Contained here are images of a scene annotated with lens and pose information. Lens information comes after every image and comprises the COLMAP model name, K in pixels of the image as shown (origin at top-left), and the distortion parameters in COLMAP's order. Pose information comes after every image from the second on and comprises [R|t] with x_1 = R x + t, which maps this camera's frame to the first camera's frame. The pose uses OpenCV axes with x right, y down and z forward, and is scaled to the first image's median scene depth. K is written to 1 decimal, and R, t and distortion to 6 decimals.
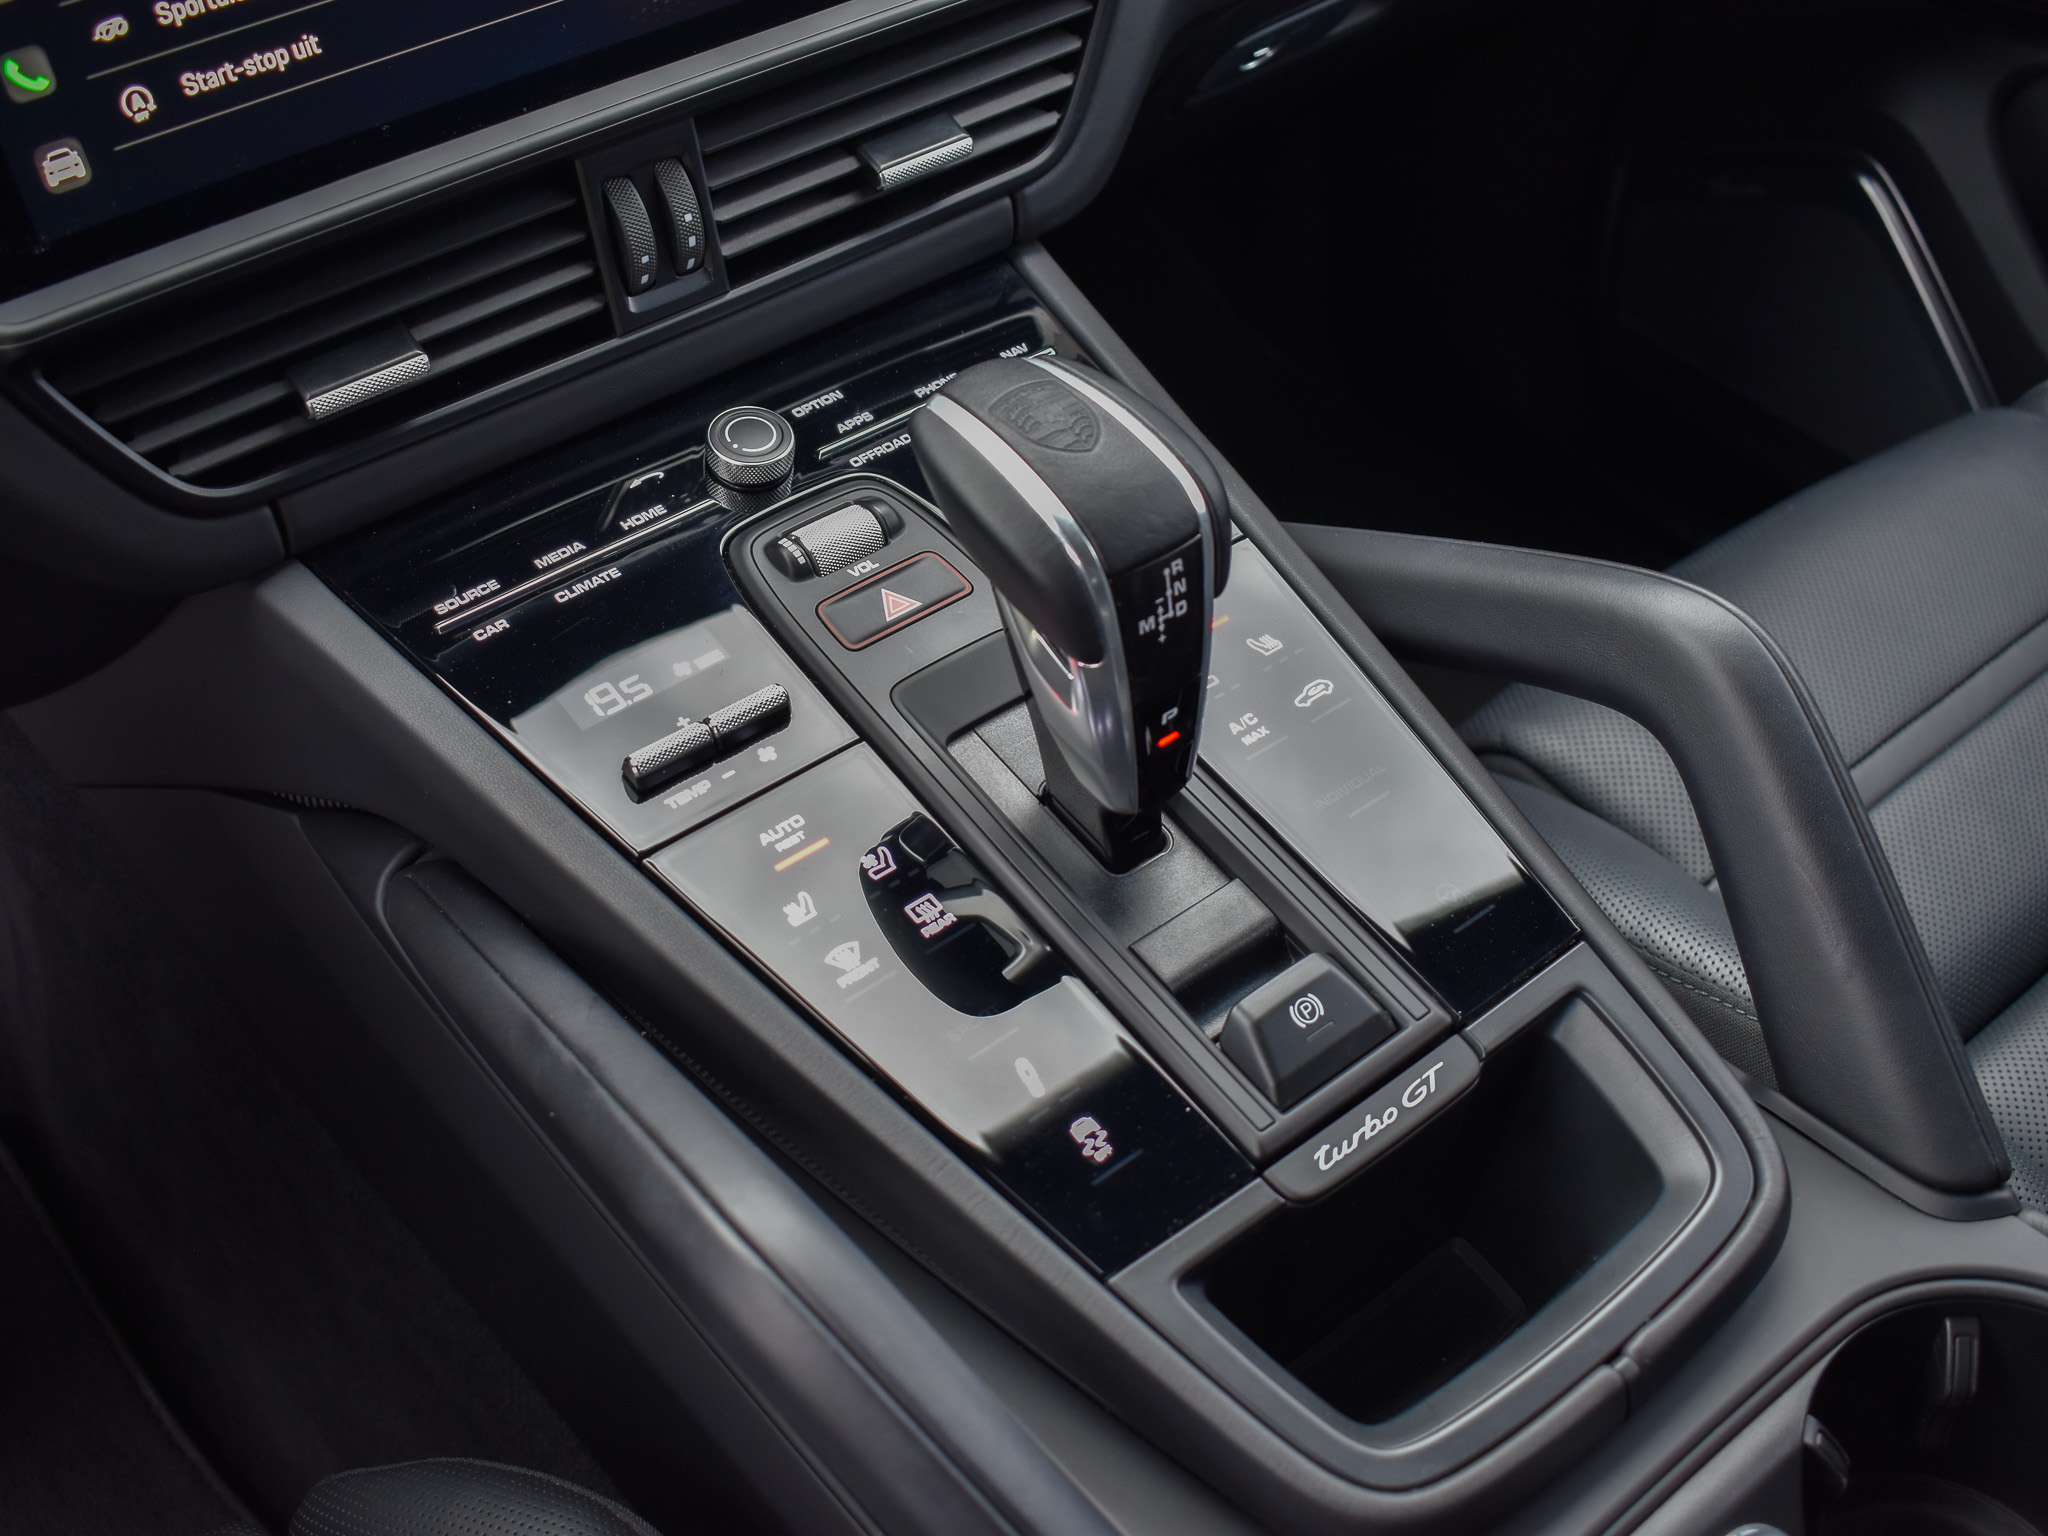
lens RADIAL K [[2215.0, 0, 1001.5], [0, 2215.0, 774.0], [0, 0, 1]] dist [-0.079061, 0.000000]
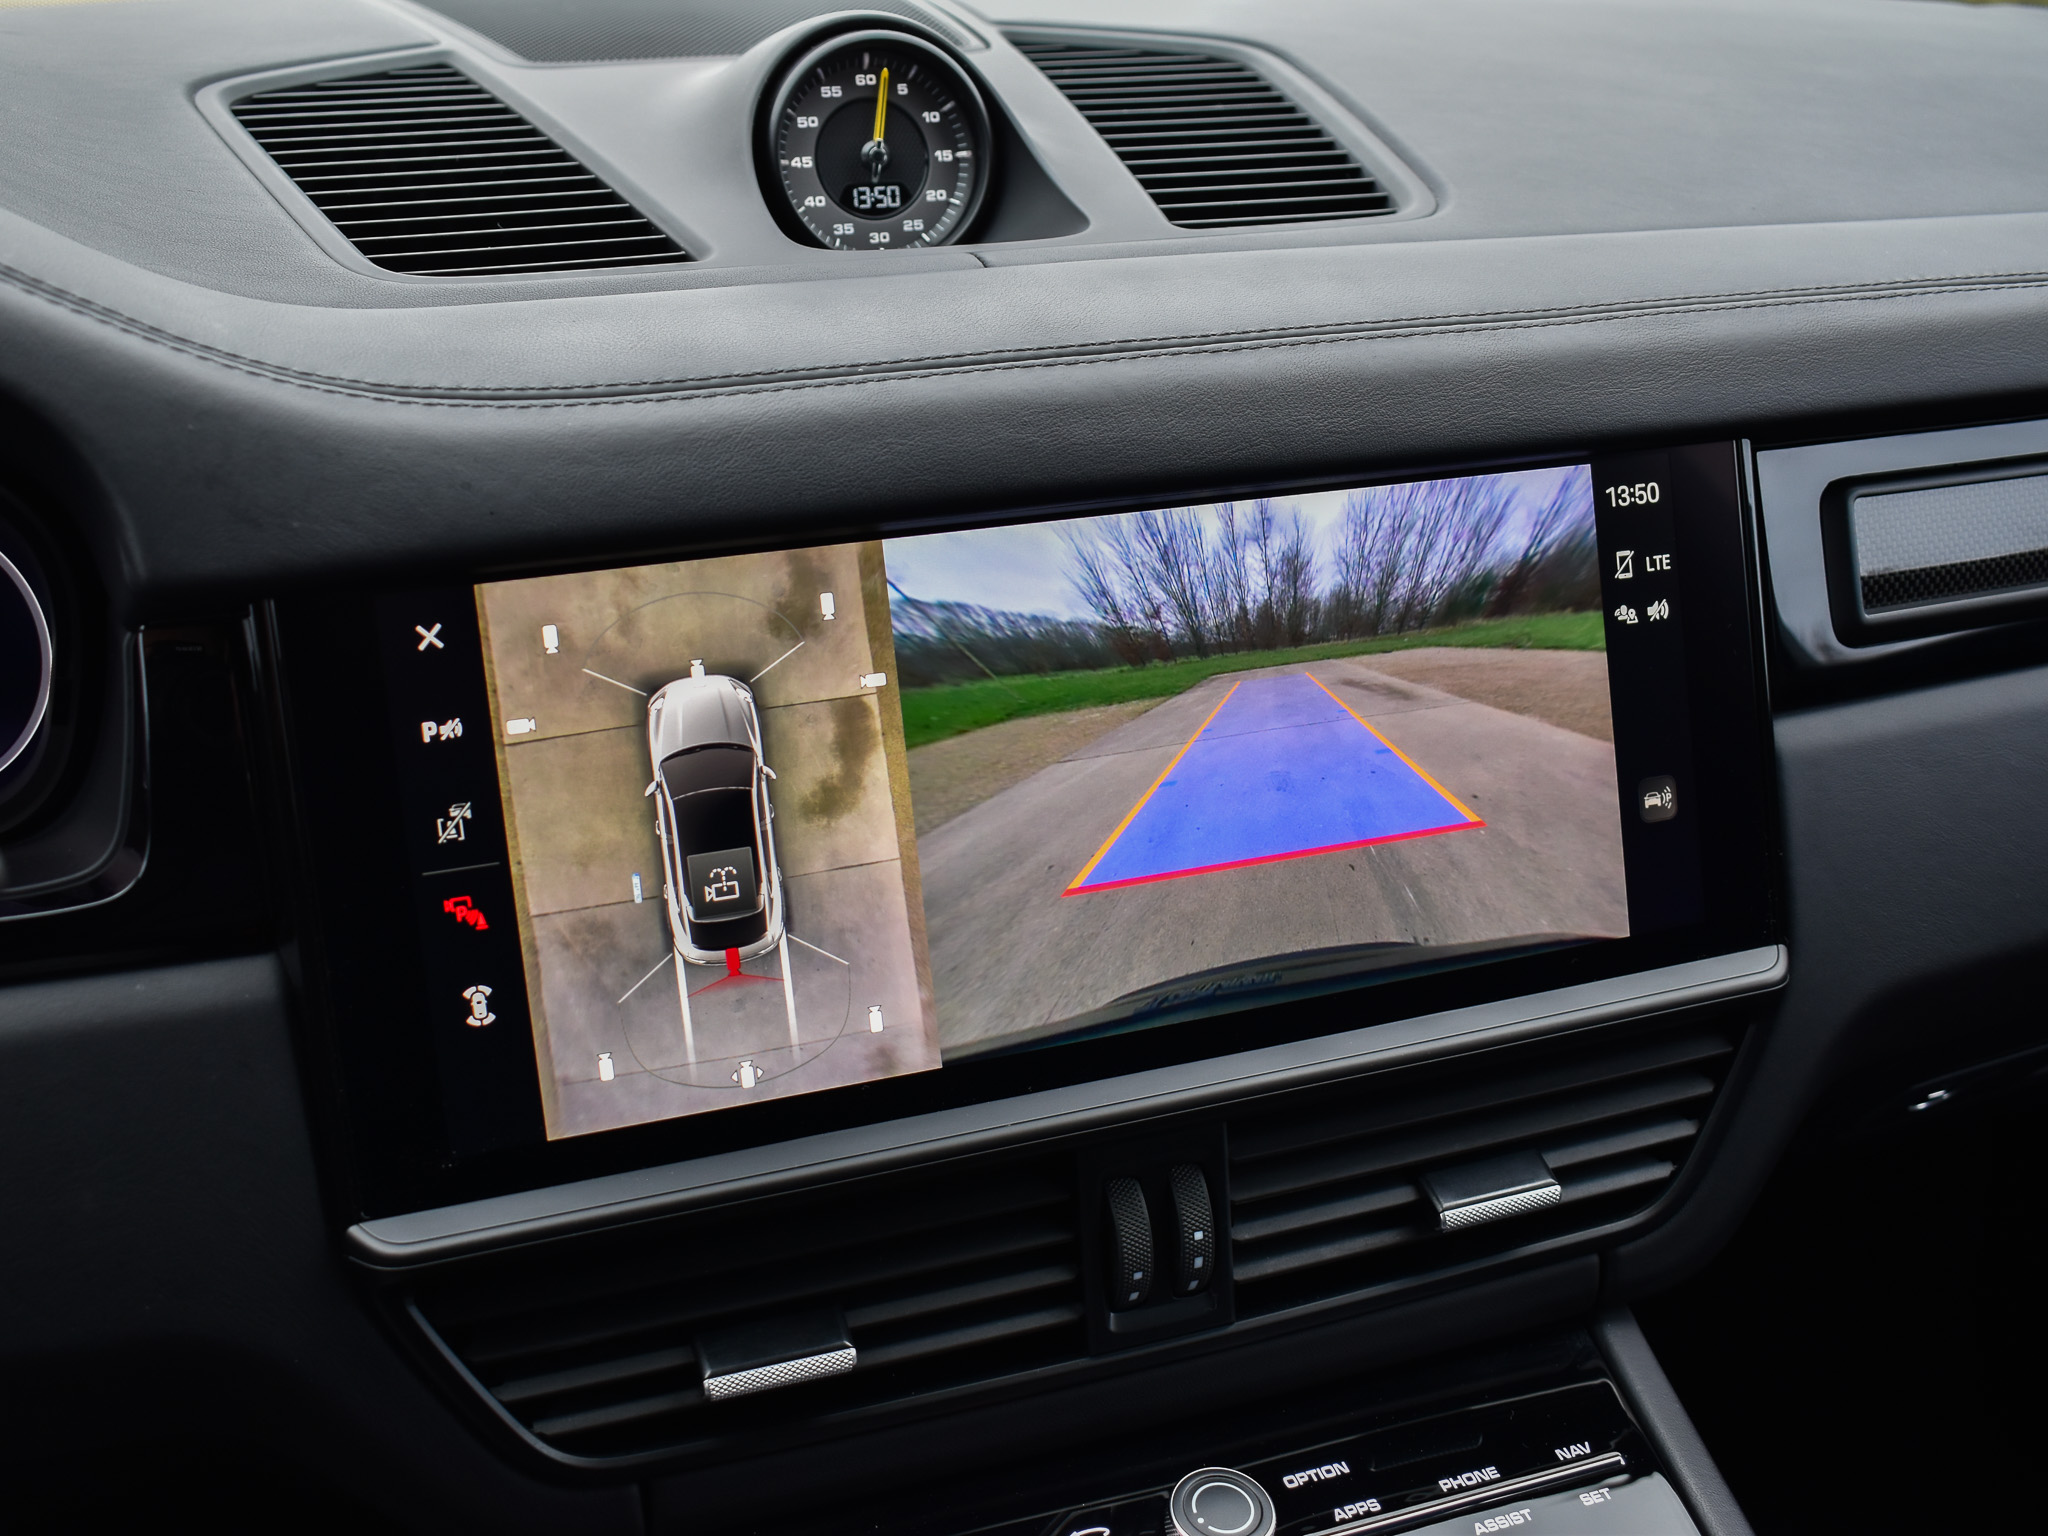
lens RADIAL K [[2215.0, 0, 954.1], [0, 2215.0, 769.9], [0, 0, 1]] dist [-0.079061, 0.000000]
pose [[0.942103, 0.136976, -0.306073, 0.003326], [-0.233699, 0.922782, -0.306364, -0.150152], [0.240474, 0.360155, 0.901366, 0.168992]]
